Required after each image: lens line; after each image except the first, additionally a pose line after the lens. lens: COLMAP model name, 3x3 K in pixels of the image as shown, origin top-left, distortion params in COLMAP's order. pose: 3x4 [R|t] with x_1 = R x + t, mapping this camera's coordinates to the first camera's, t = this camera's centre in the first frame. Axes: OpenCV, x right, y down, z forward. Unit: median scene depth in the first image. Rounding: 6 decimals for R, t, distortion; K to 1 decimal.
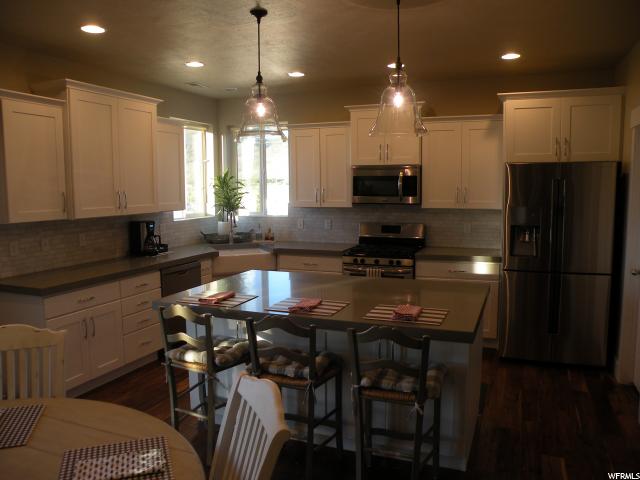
lens RADIAL K [[526.0, 0, 320.7], [0, 526.0, 239.6], [0, 0, 1]] dist [-0.096884, -0.000063]
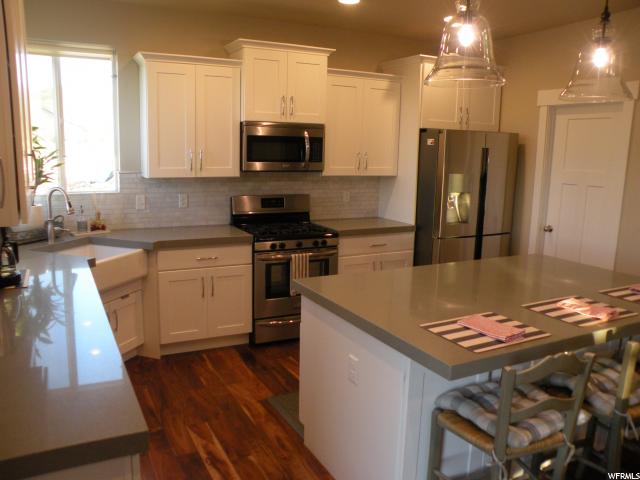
lens RADIAL K [[526.0, 0, 320.1], [0, 526.0, 238.9], [0, 0, 1]] dist [-0.096884, -0.000063]
pose [[0.658949, -0.106026, 0.744678, -0.438924], [0.053922, 0.994127, 0.093827, -0.037309], [-0.750253, -0.021673, 0.660796, 0.422015]]
